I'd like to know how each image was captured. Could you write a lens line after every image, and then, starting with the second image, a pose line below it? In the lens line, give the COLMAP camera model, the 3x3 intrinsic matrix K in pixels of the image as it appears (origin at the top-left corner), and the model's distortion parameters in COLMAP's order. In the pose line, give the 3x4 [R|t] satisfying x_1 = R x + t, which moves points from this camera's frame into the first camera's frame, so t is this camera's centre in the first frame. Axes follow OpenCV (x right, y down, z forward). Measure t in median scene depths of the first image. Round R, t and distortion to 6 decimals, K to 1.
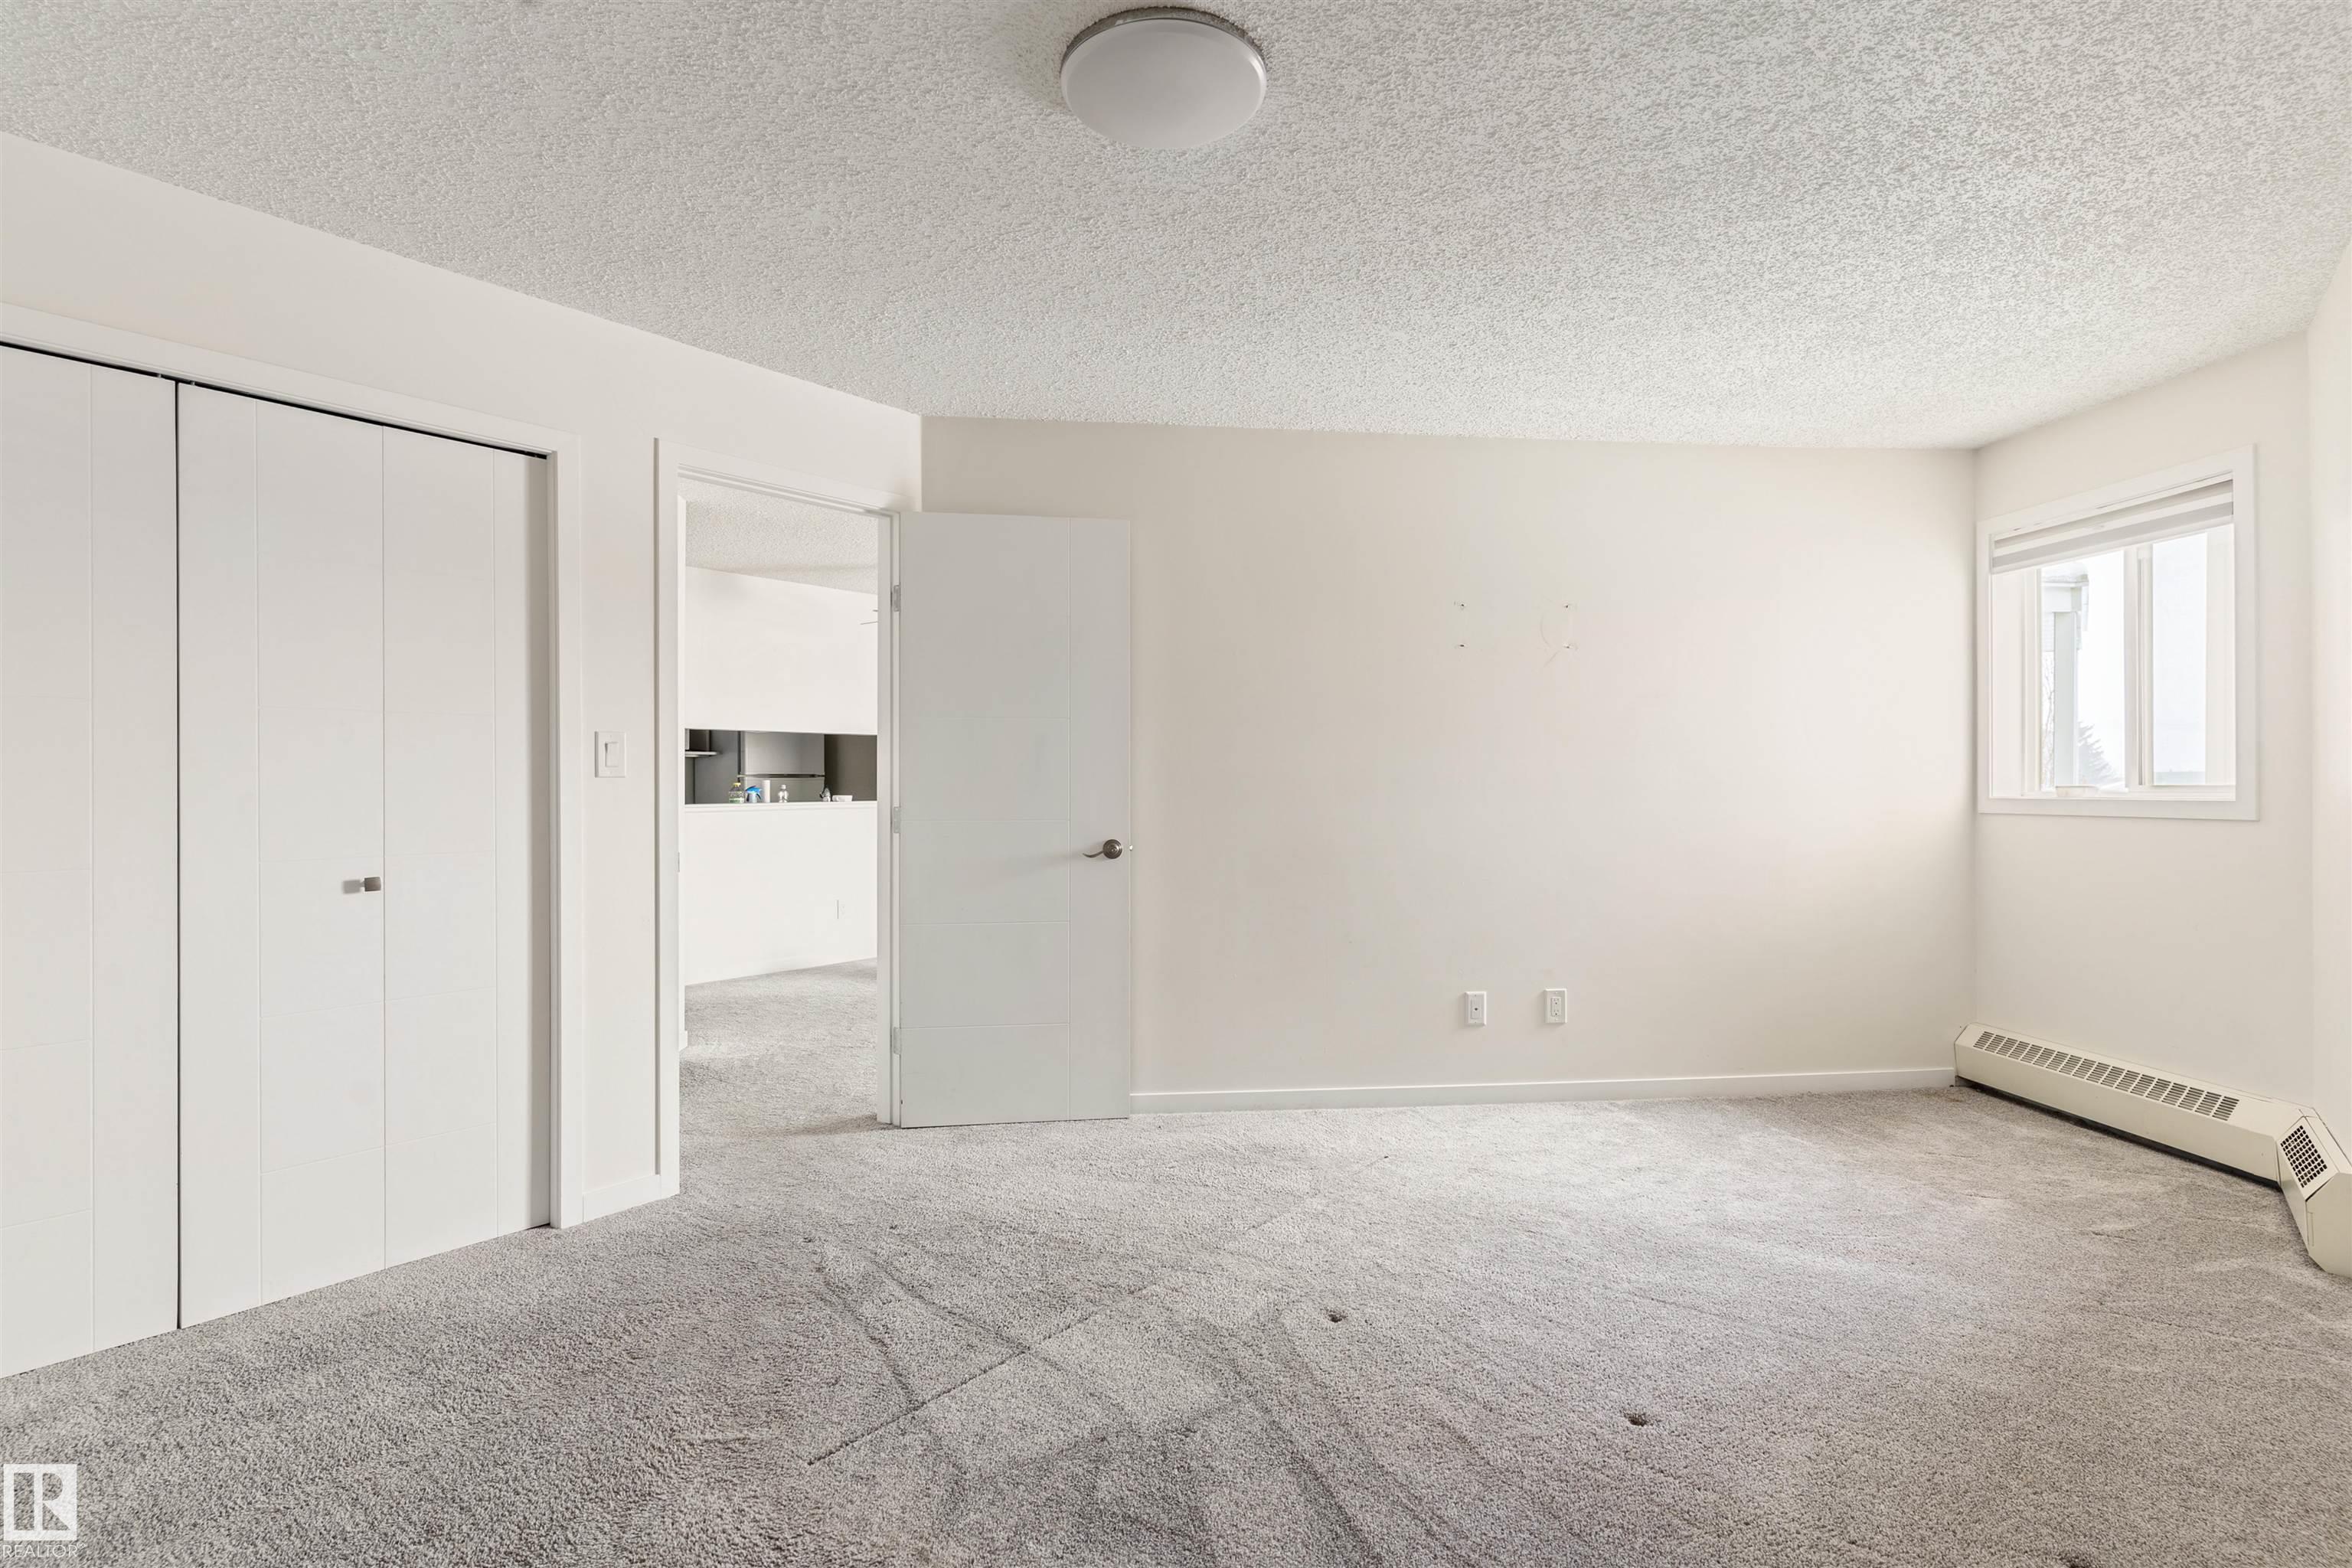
lens RADIAL K [[1148.1, 0, 1176.0], [0, 1148.1, 784.0], [0, 0, 1]] dist [0.002728, 0.000231]
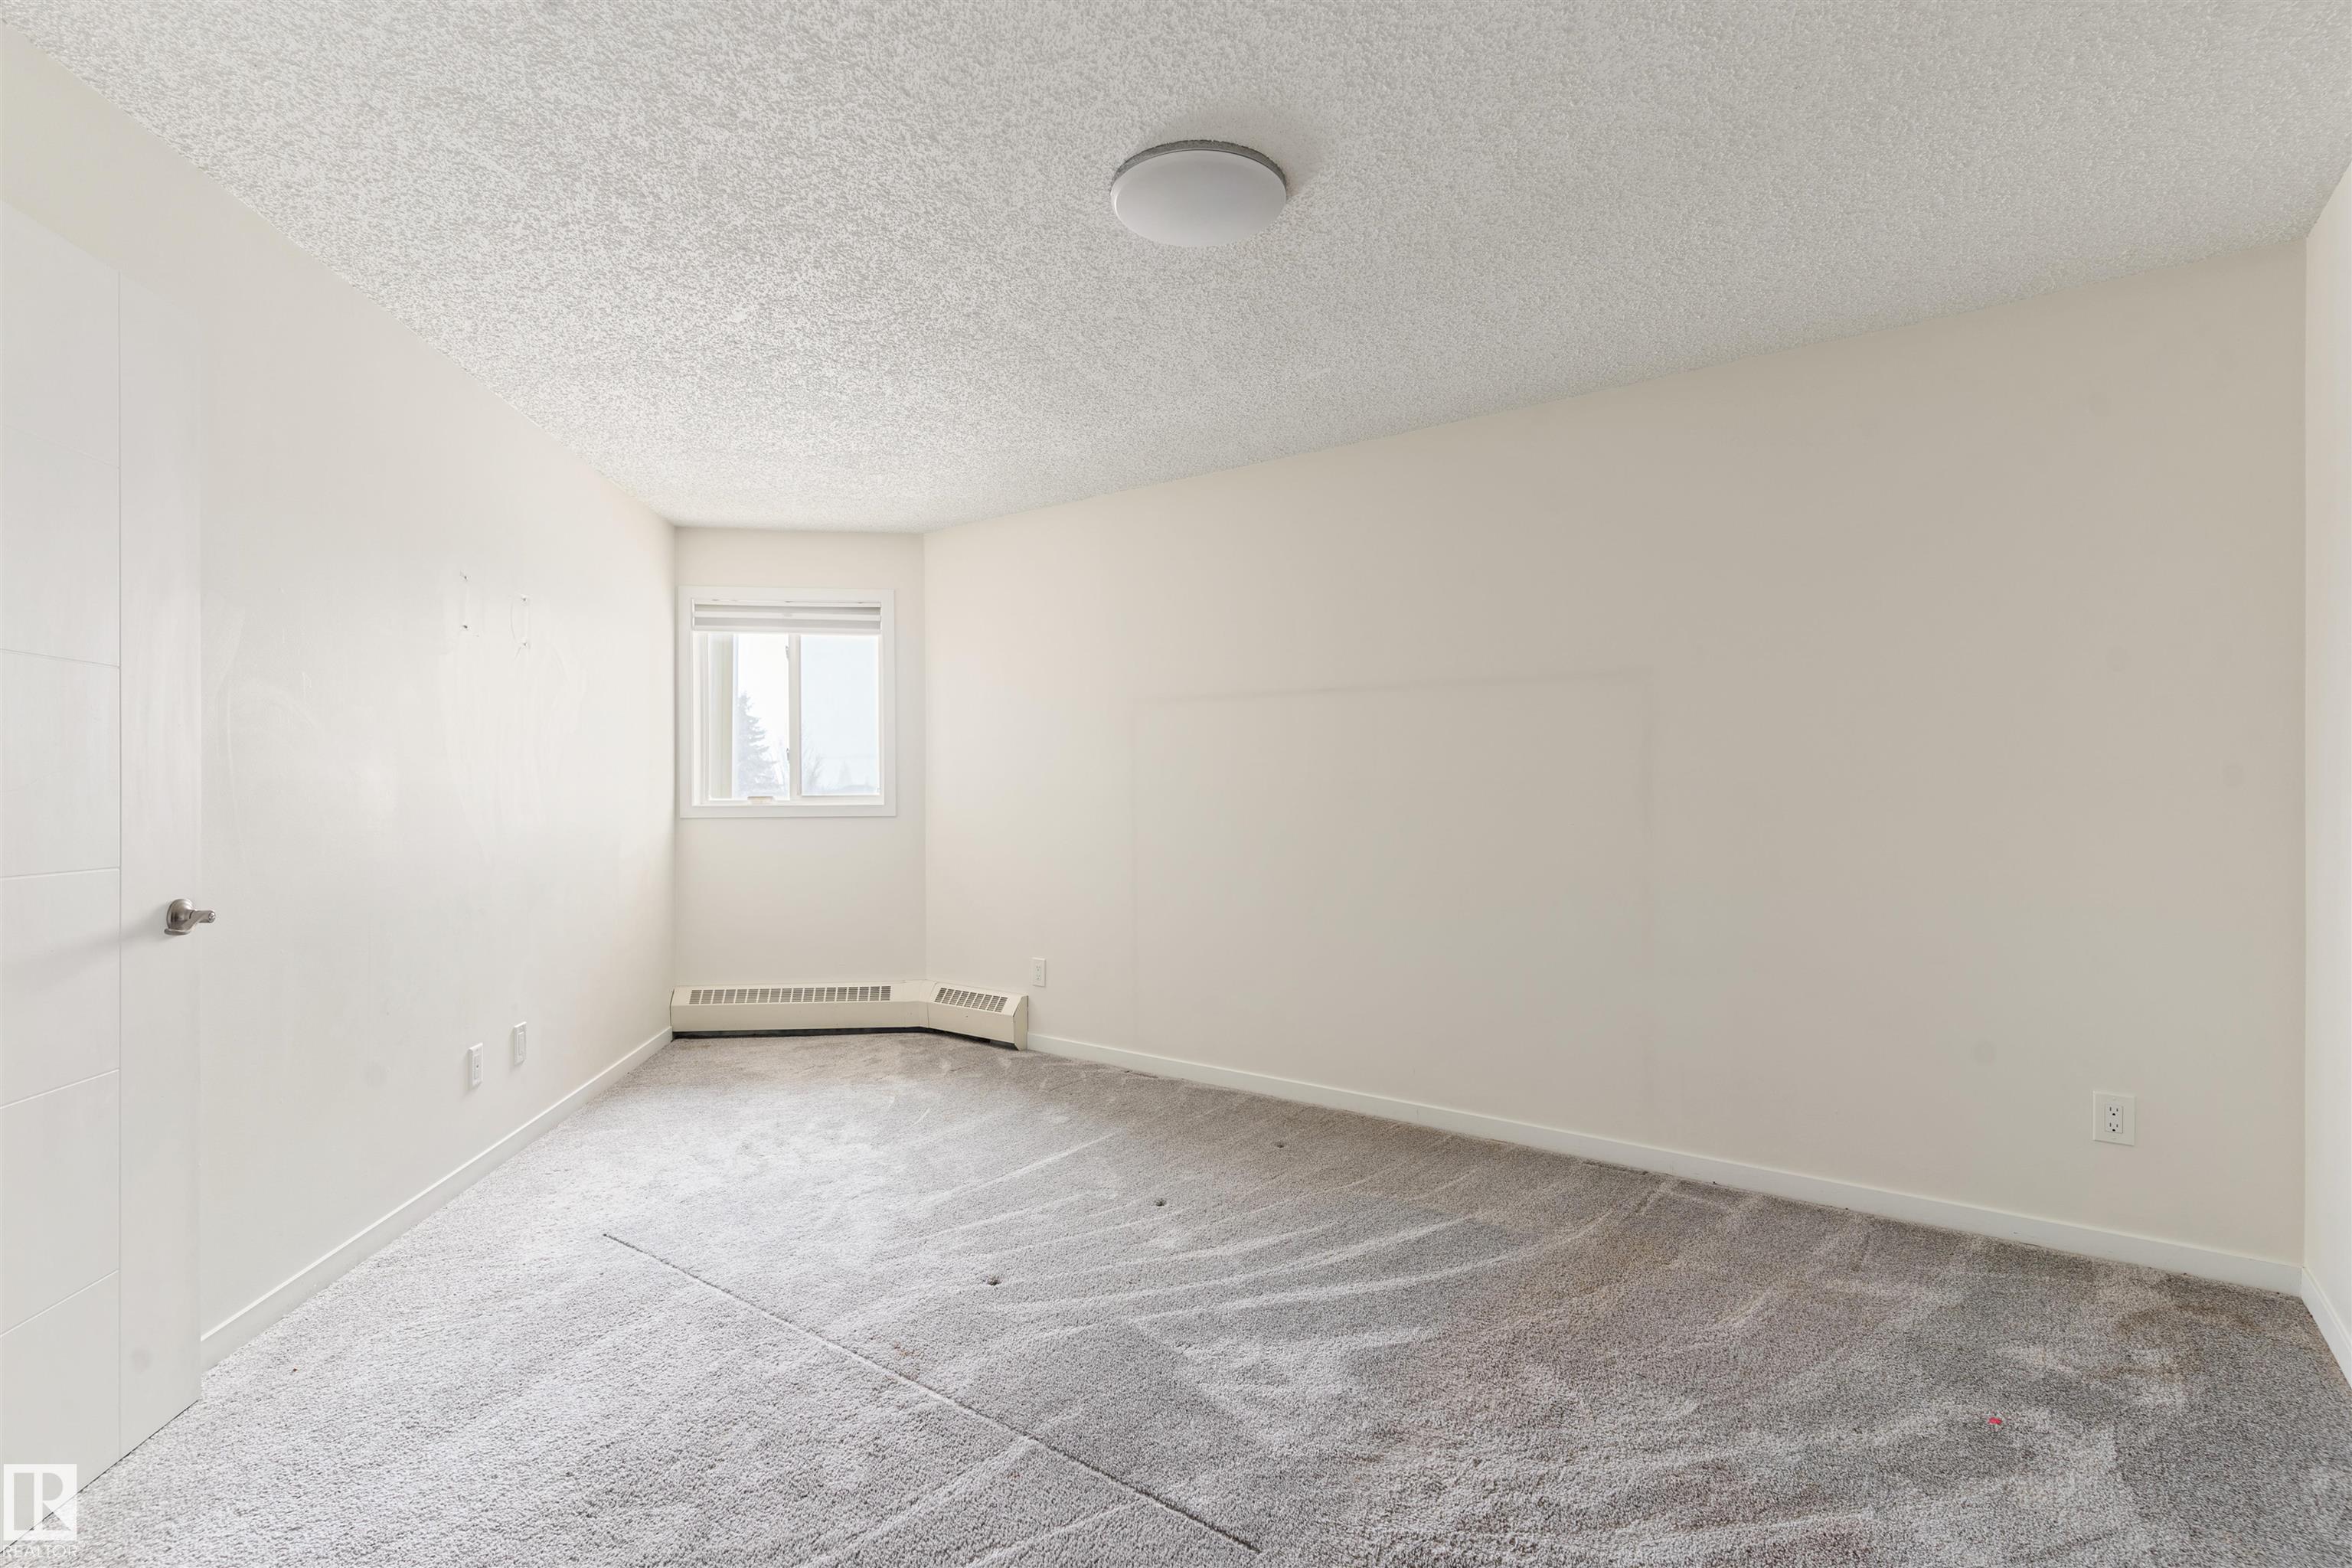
lens RADIAL K [[1148.1, 0, 1176.0], [0, 1148.1, 784.0], [0, 0, 1]] dist [0.002728, 0.000231]
pose [[-0.031762, 0.006987, 0.999471, -0.617622], [0.001497, 0.999975, -0.006943, -0.002273], [-0.999494, 0.001276, -0.031772, 0.543900]]
